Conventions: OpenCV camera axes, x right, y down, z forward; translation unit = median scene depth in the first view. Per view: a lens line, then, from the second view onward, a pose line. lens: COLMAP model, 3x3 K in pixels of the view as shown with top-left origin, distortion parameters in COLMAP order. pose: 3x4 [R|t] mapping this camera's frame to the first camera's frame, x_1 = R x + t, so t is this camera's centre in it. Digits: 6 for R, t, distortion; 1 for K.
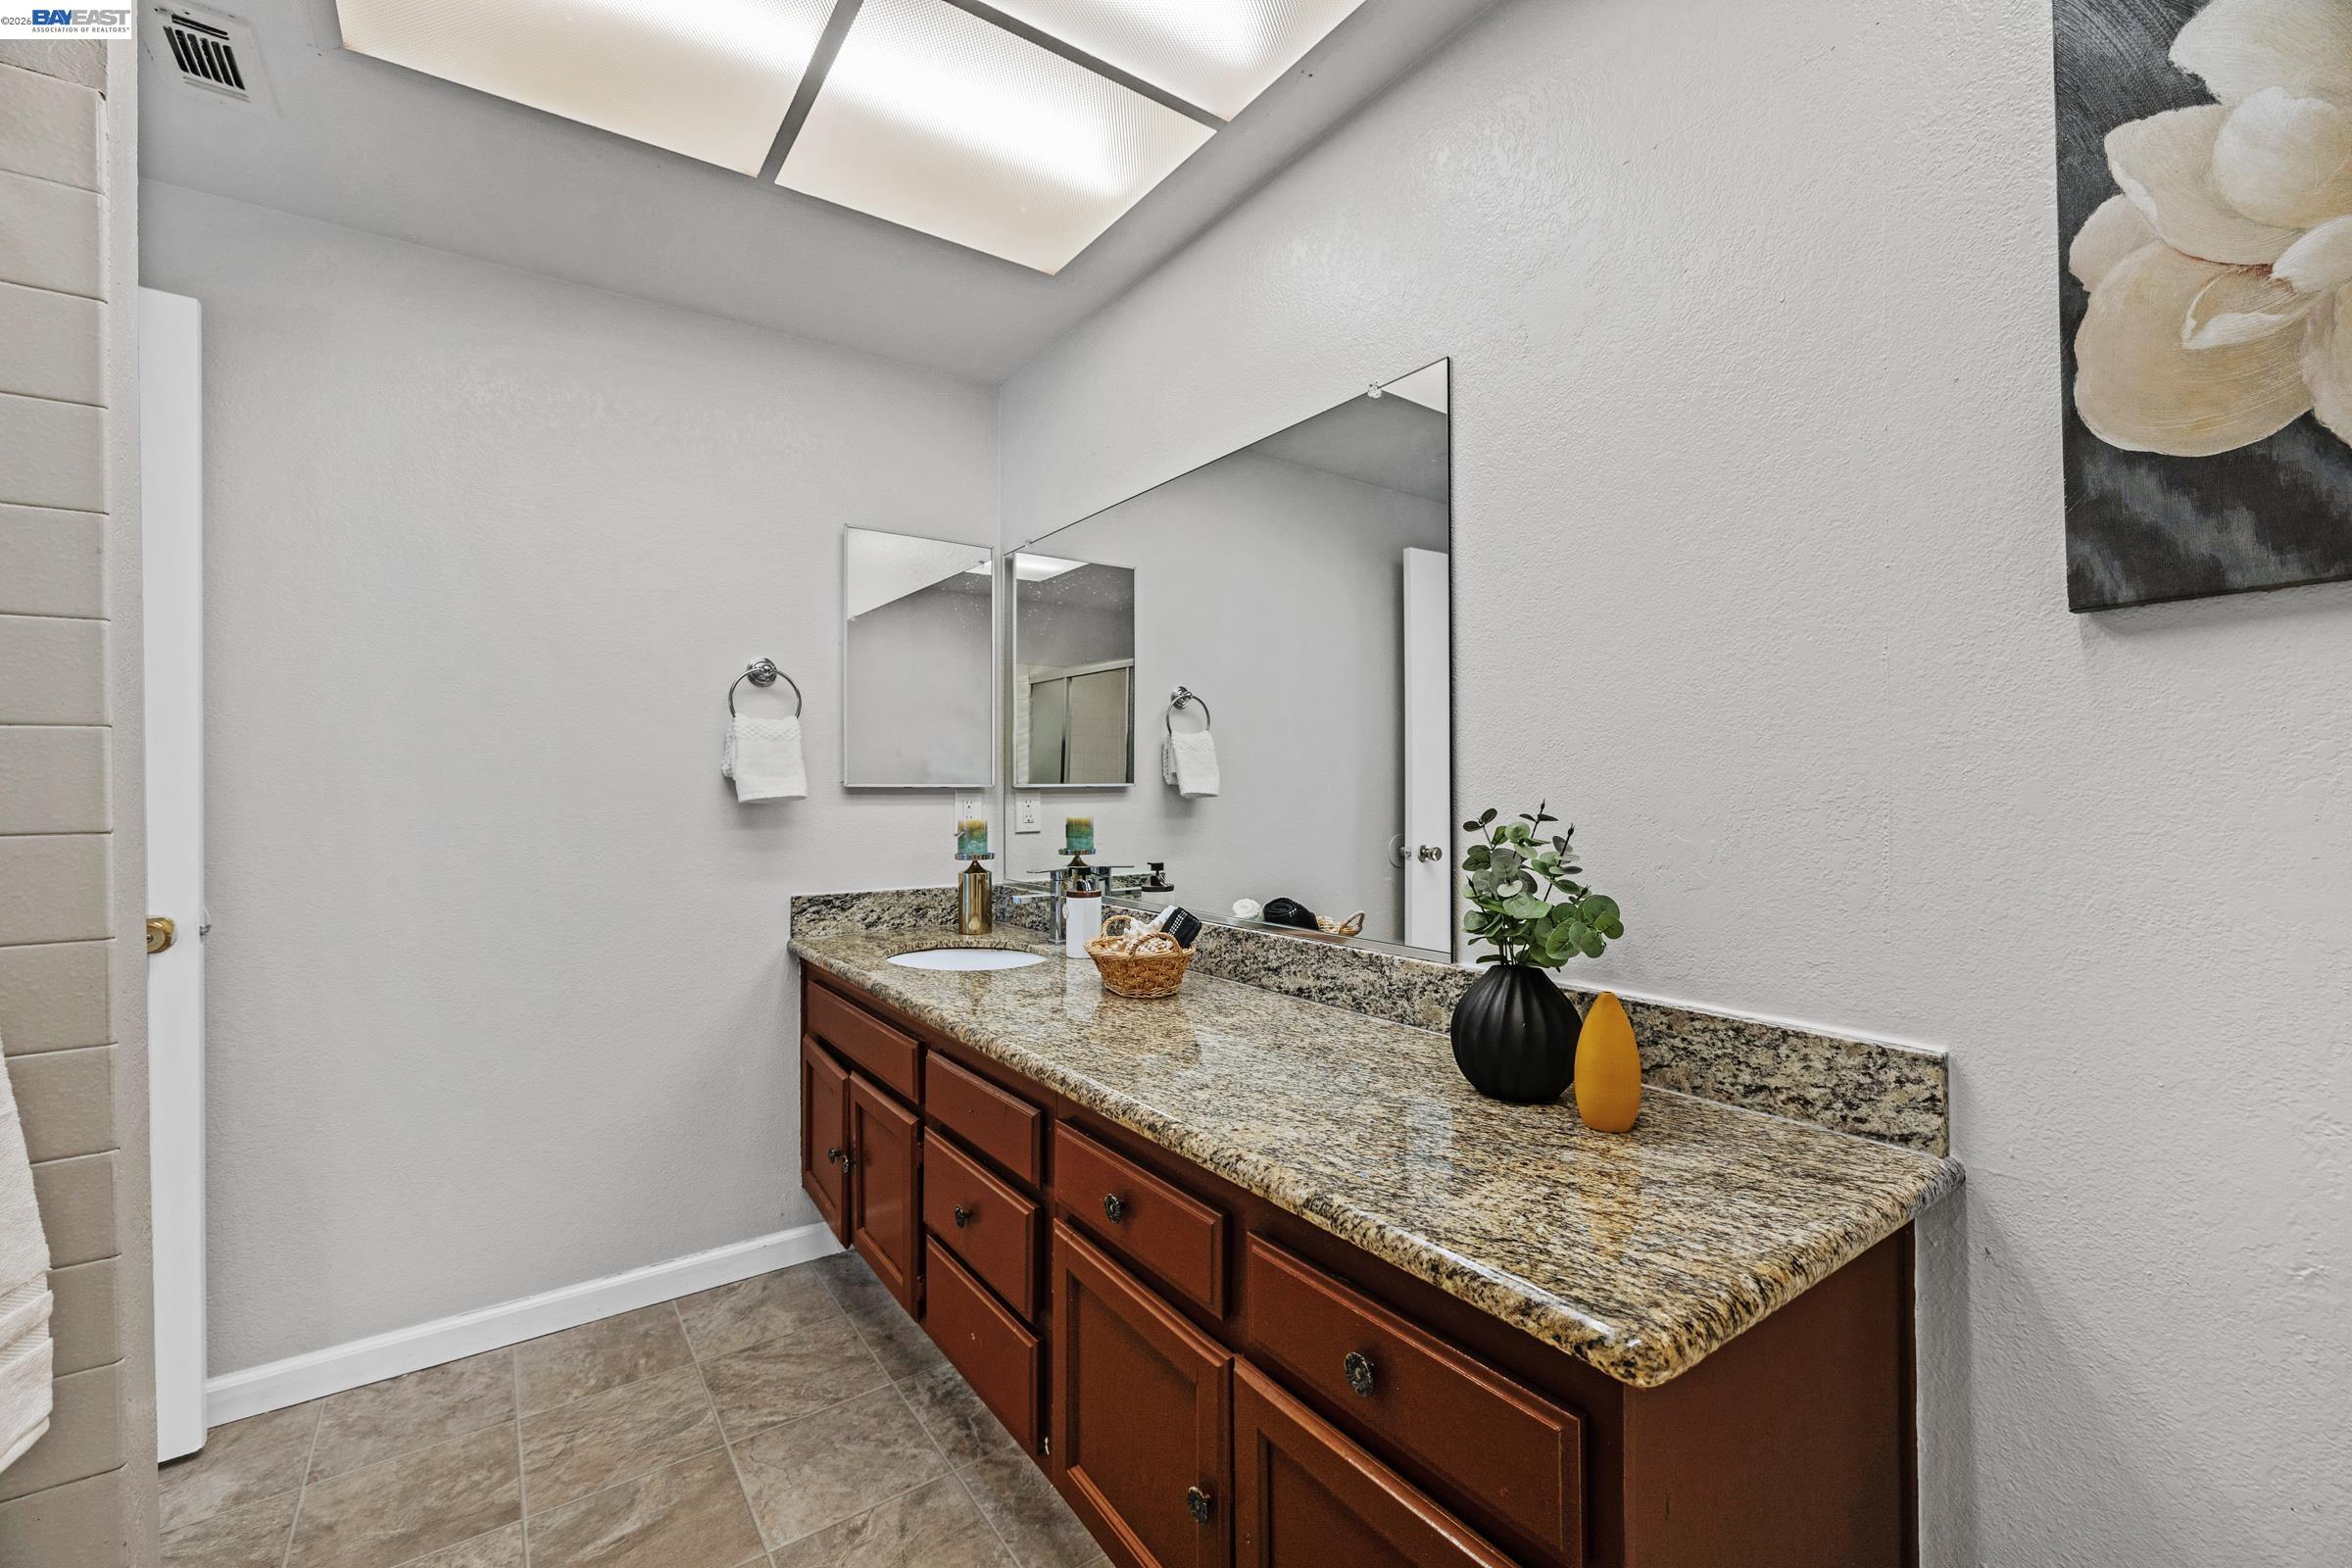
lens RADIAL K [[984.8, 0, 1176.5], [0, 984.8, 781.7], [0, 0, 1]] dist [-0.004009, 0.000265]
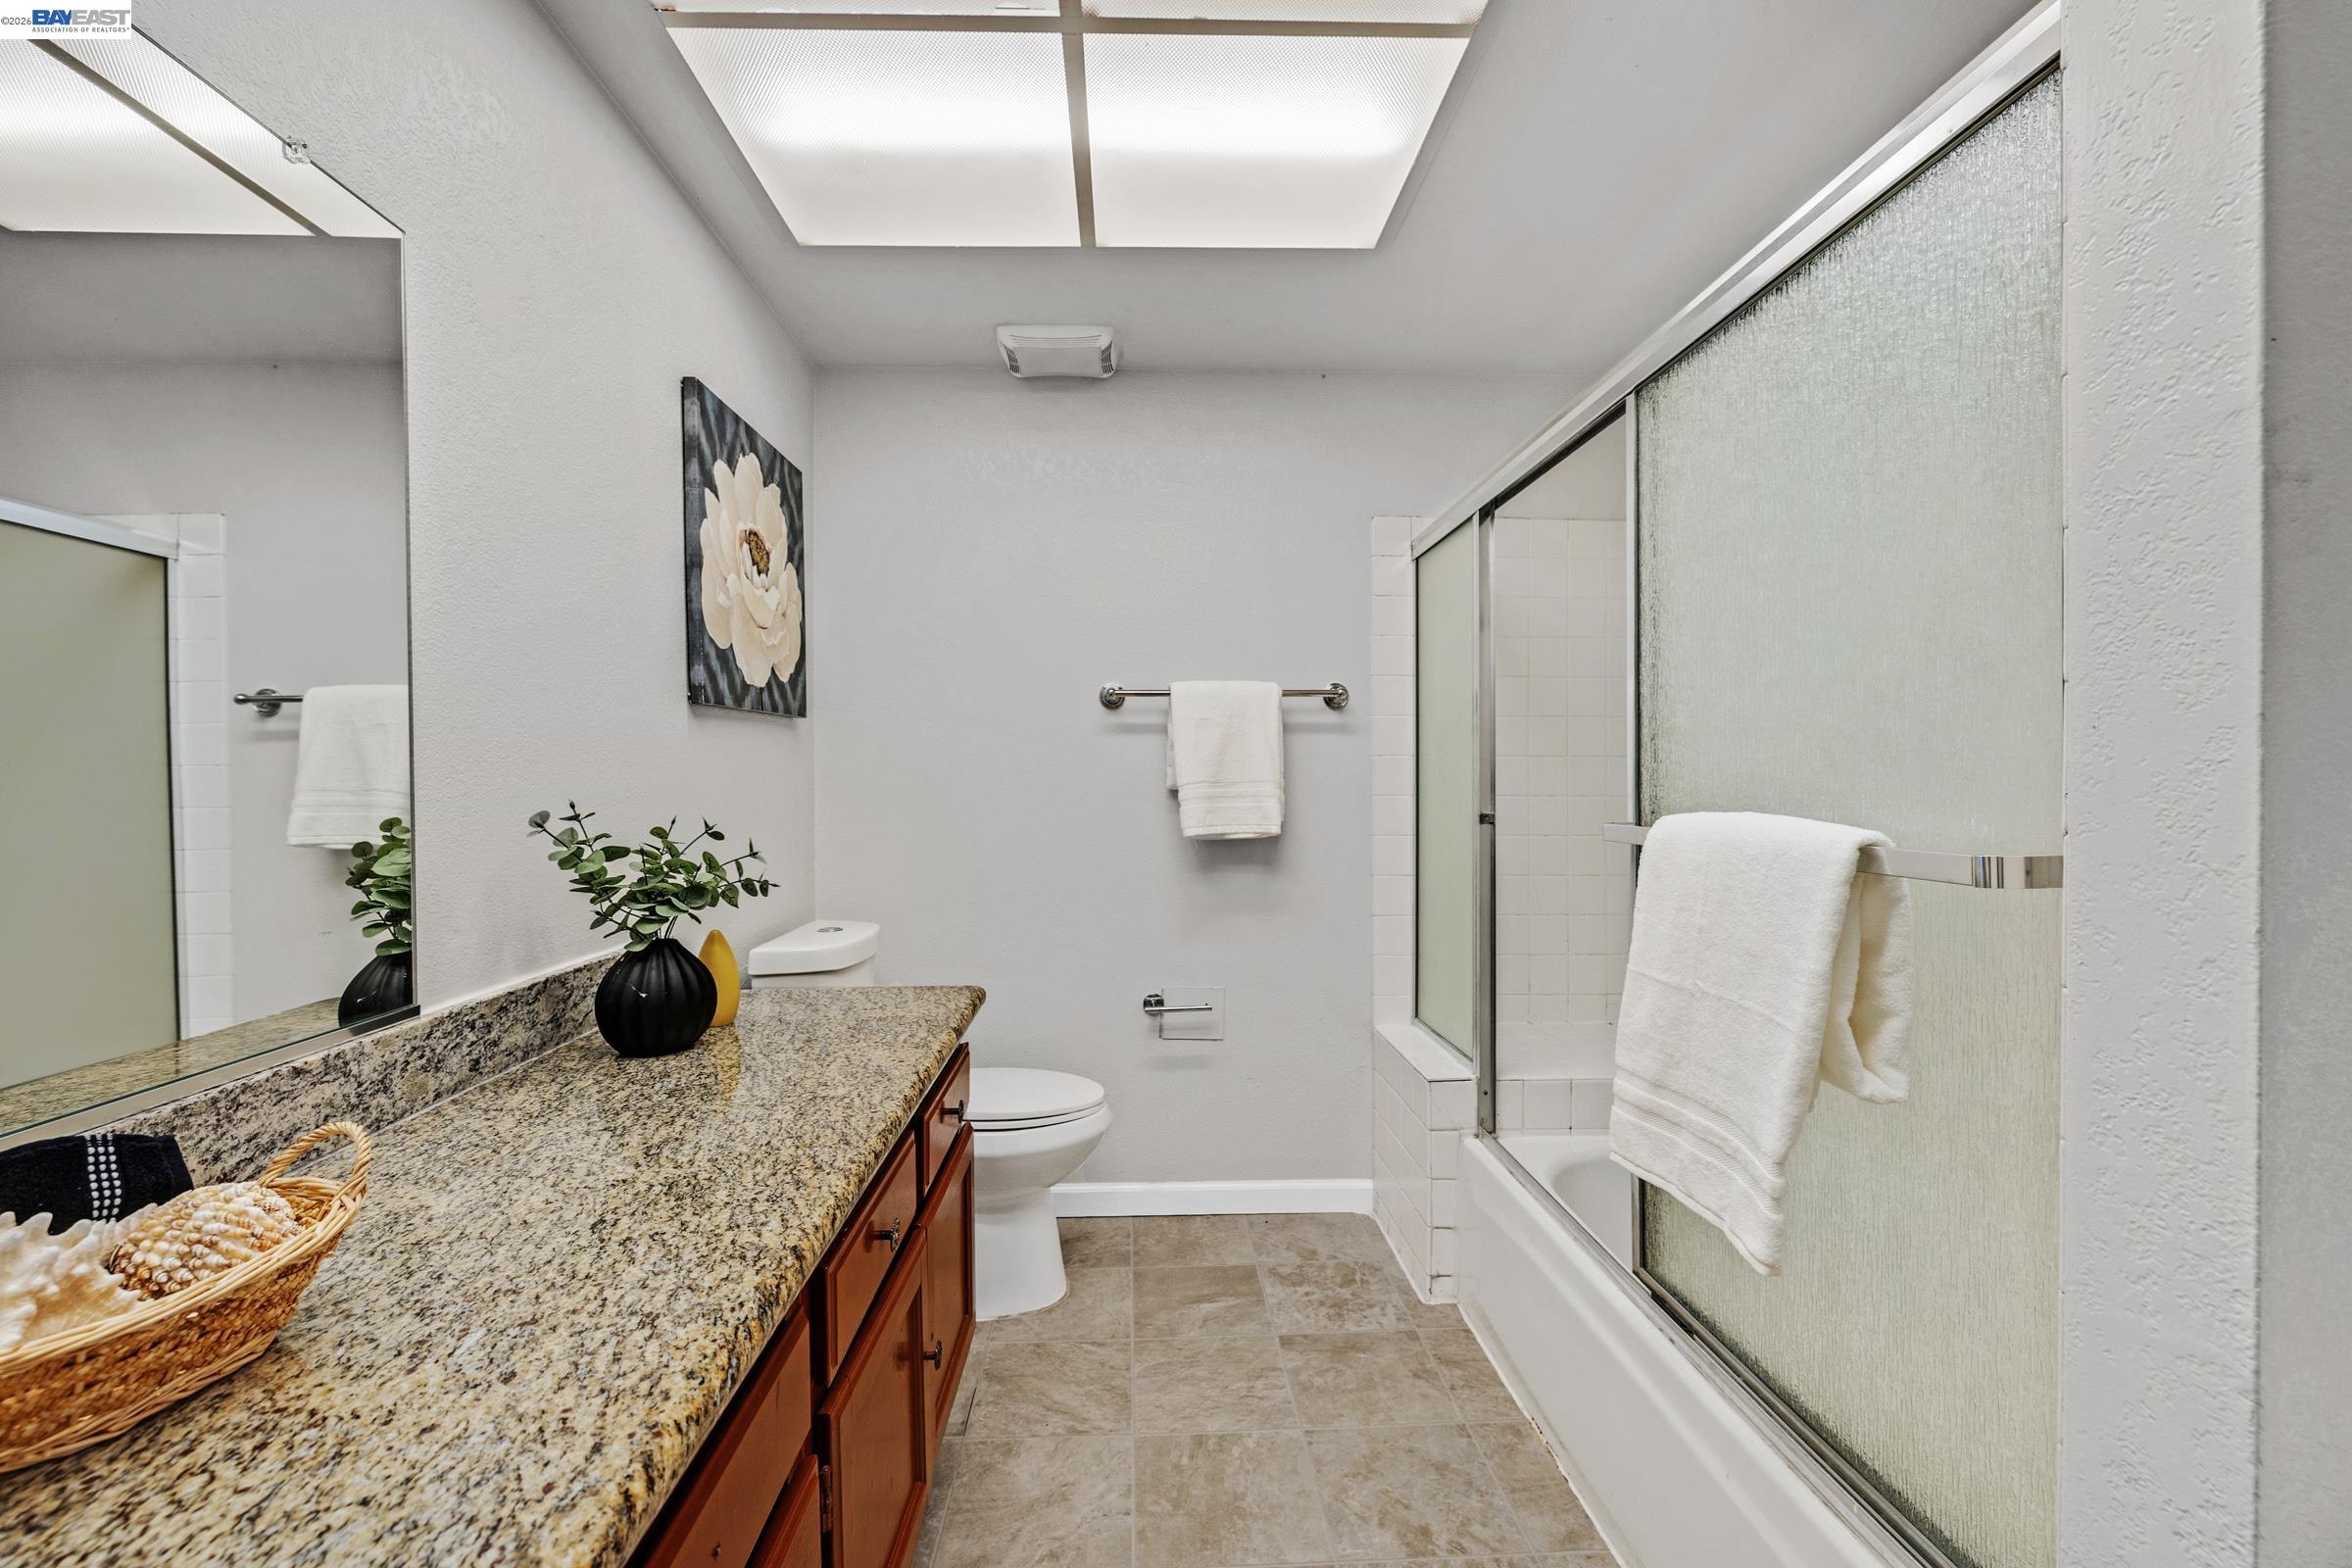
lens RADIAL K [[984.8, 0, 1174.5], [0, 984.8, 788.4], [0, 0, 1]] dist [-0.004009, 0.000265]
pose [[-0.838370, 0.005805, 0.545070, -0.649164], [0.010116, 0.999937, 0.004910, 0.006677], [-0.545007, 0.009631, -0.838376, 1.328213]]
